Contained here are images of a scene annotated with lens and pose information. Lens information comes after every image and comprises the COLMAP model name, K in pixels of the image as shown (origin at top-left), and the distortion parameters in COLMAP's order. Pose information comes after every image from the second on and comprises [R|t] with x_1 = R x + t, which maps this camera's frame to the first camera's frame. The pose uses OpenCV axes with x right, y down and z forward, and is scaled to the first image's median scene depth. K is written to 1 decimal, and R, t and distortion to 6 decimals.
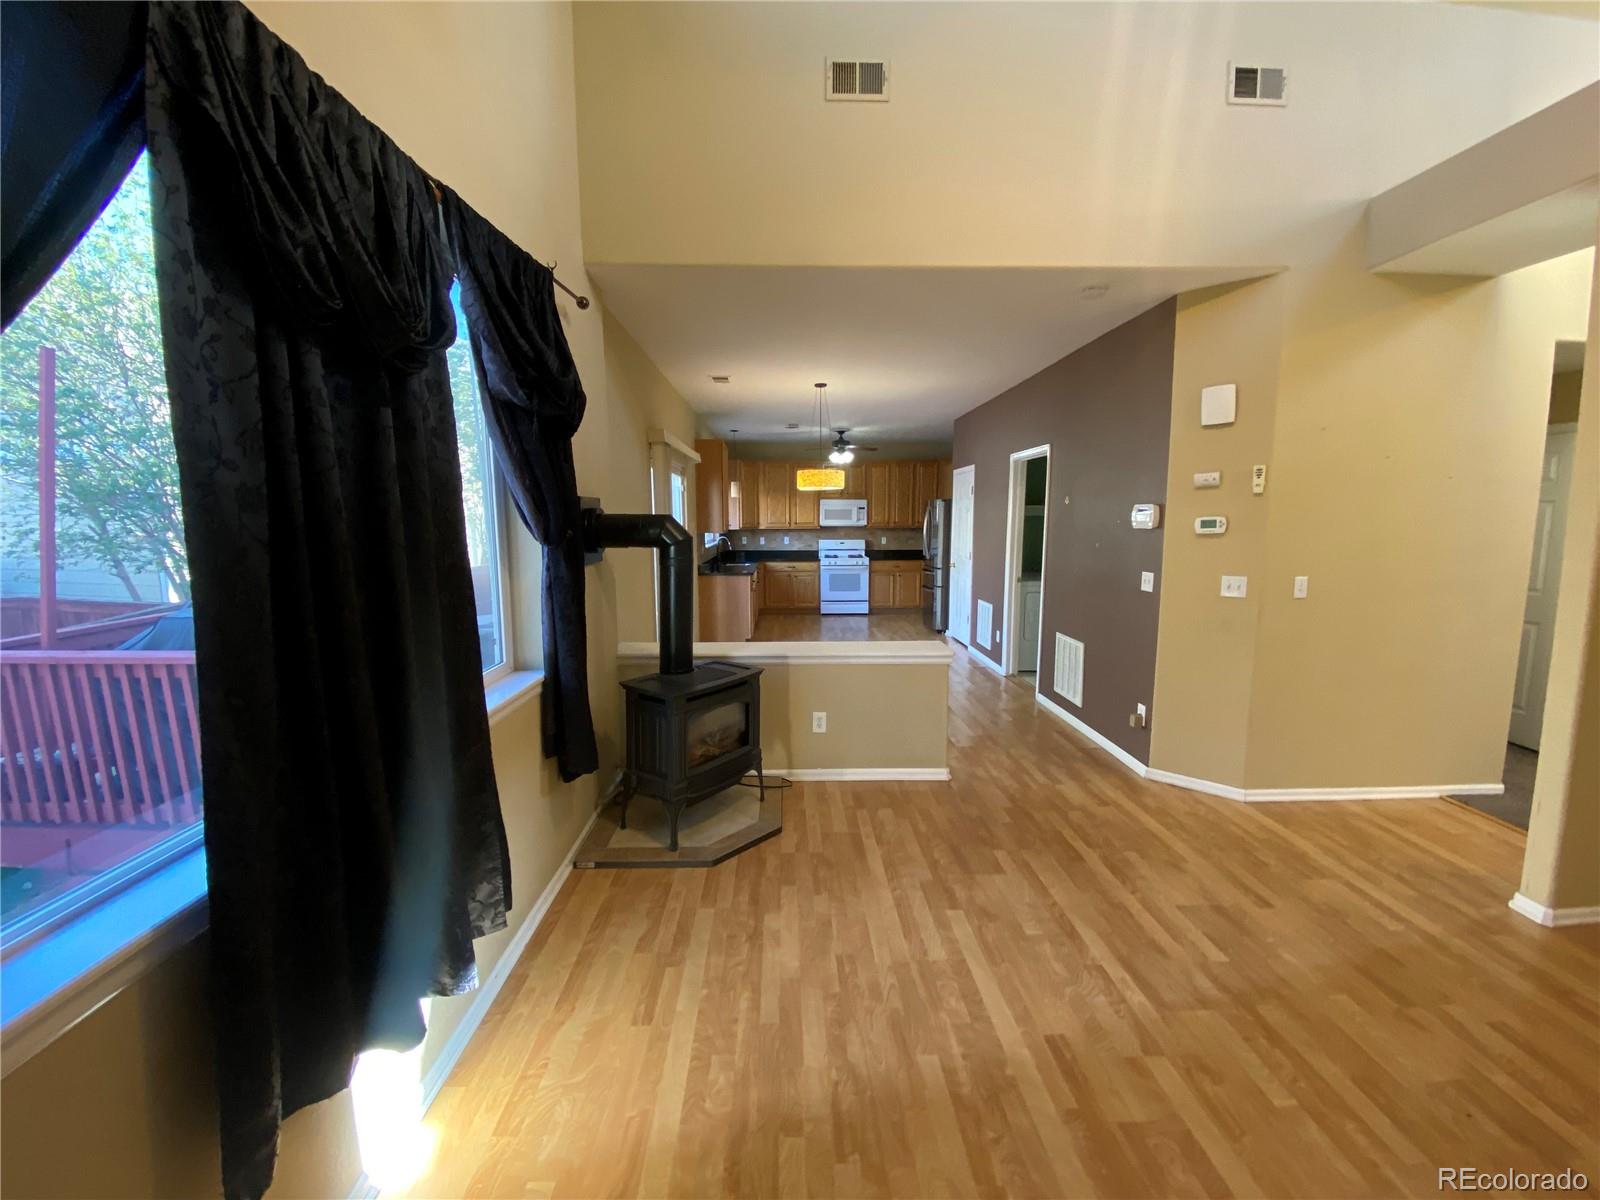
lens RADIAL K [[647.0, 0, 800.0], [0, 647.0, 600.0], [0, 0, 1]] dist [0.044082, -0.036322]
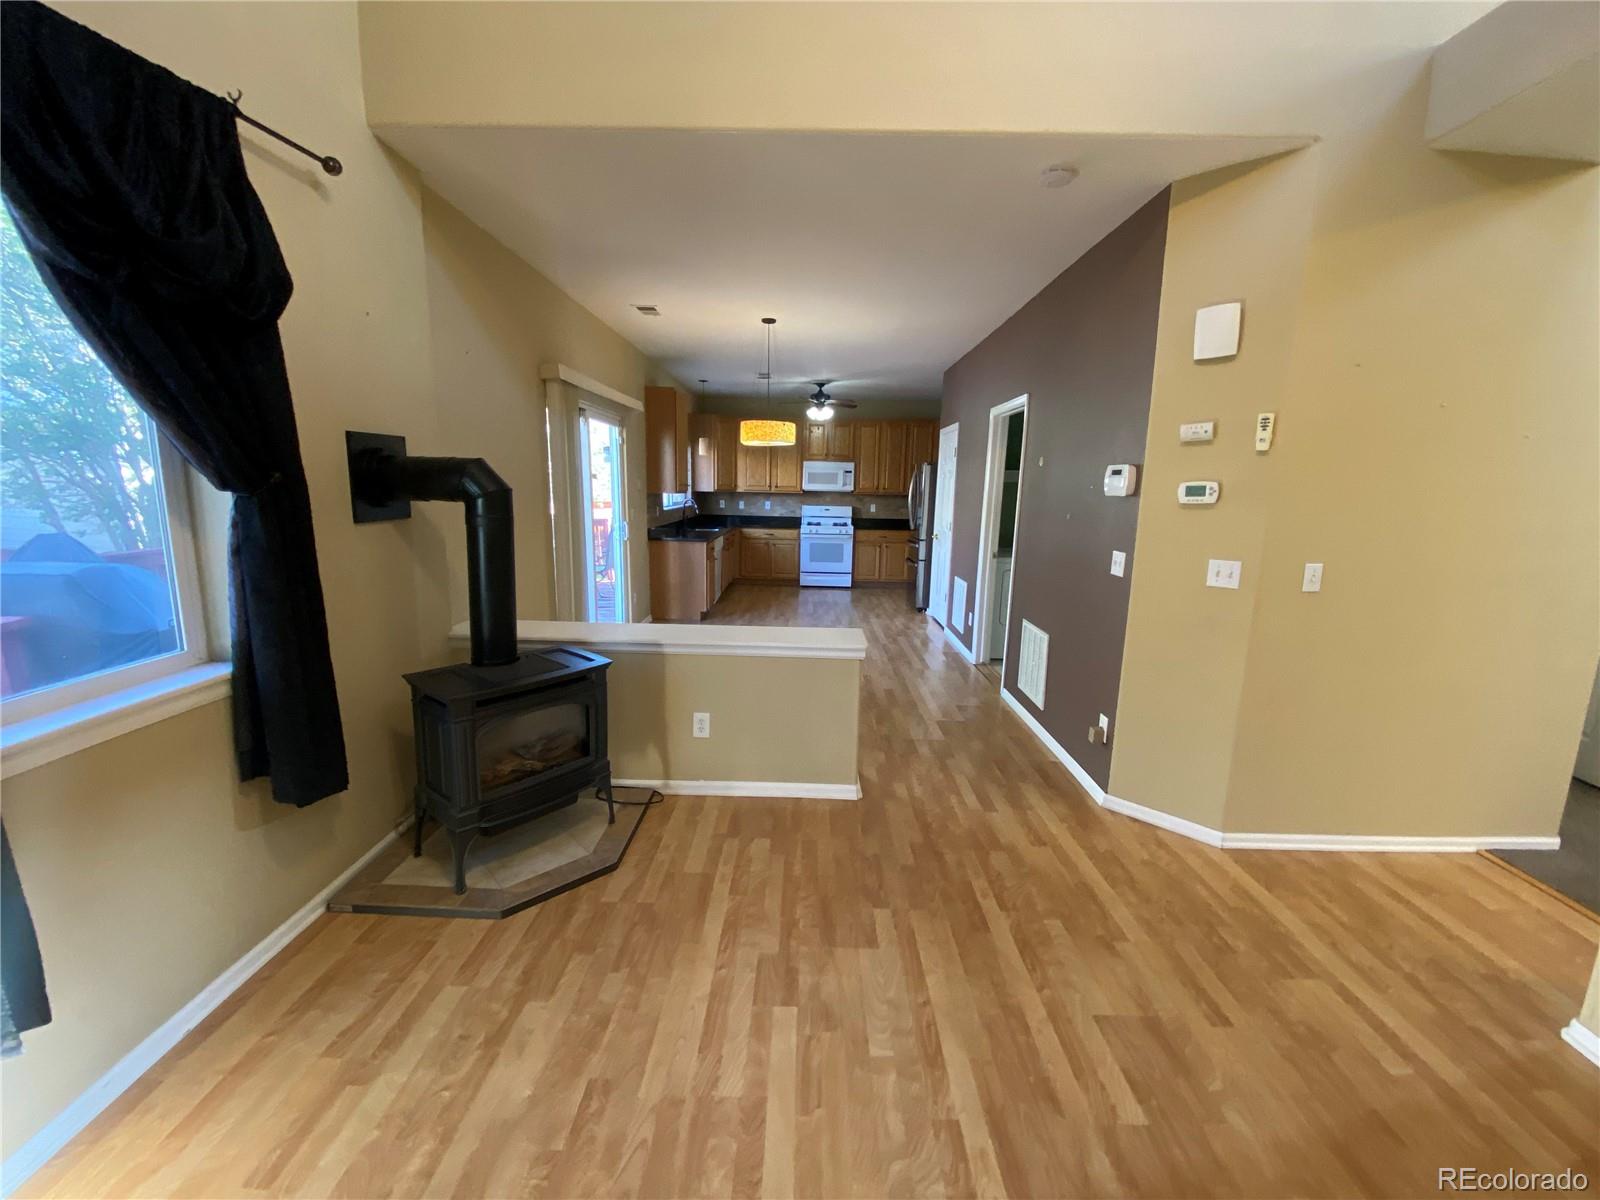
lens RADIAL K [[647.1, 0, 800.0], [0, 647.1, 600.0], [0, 0, 1]] dist [0.035675, -0.028533]
pose [[0.998877, 0.031166, -0.035692, 0.195967], [-0.029357, 0.998311, 0.050128, -0.013900], [0.037194, -0.049024, 0.998105, 0.216530]]
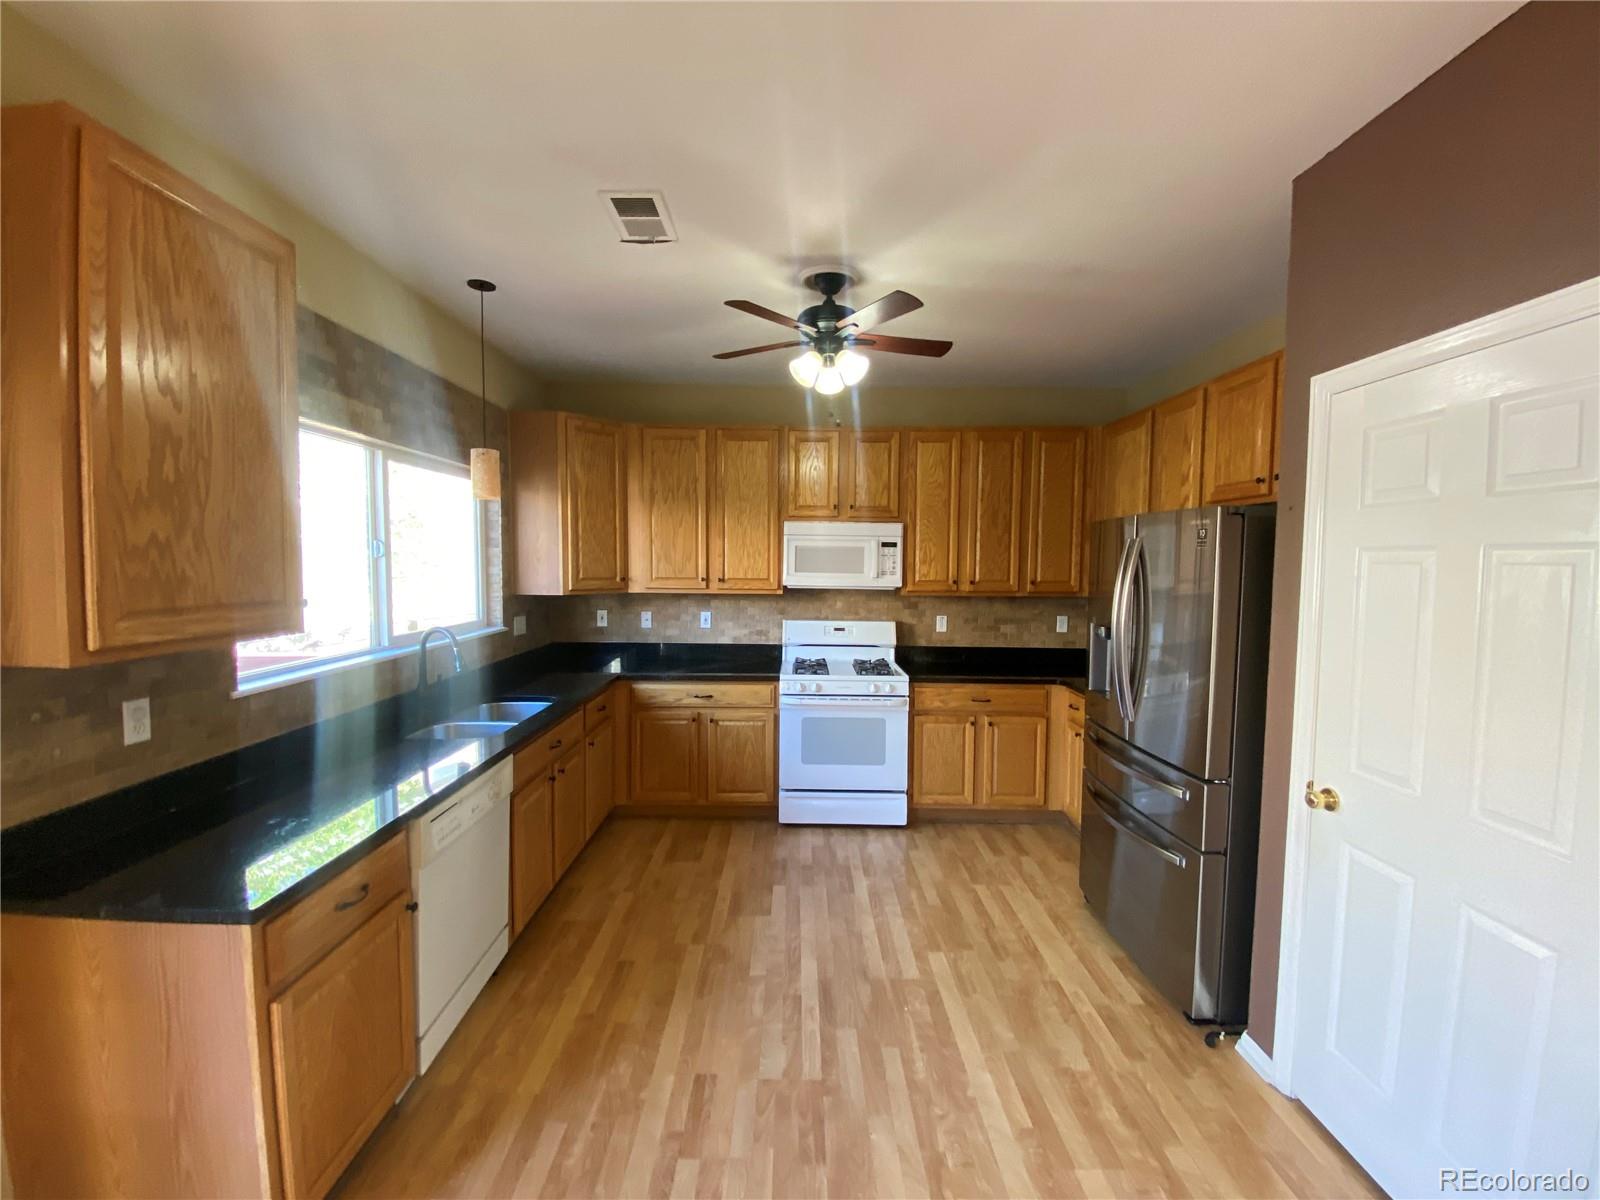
lens RADIAL K [[647.1, 0, 800.0], [0, 647.1, 600.0], [0, 0, 1]] dist [0.035675, -0.028533]
pose [[0.999713, 0.014981, -0.018719, 0.147782], [-0.016009, 0.998299, -0.056057, -0.256633], [0.017848, 0.056340, 0.998252, 1.831468]]
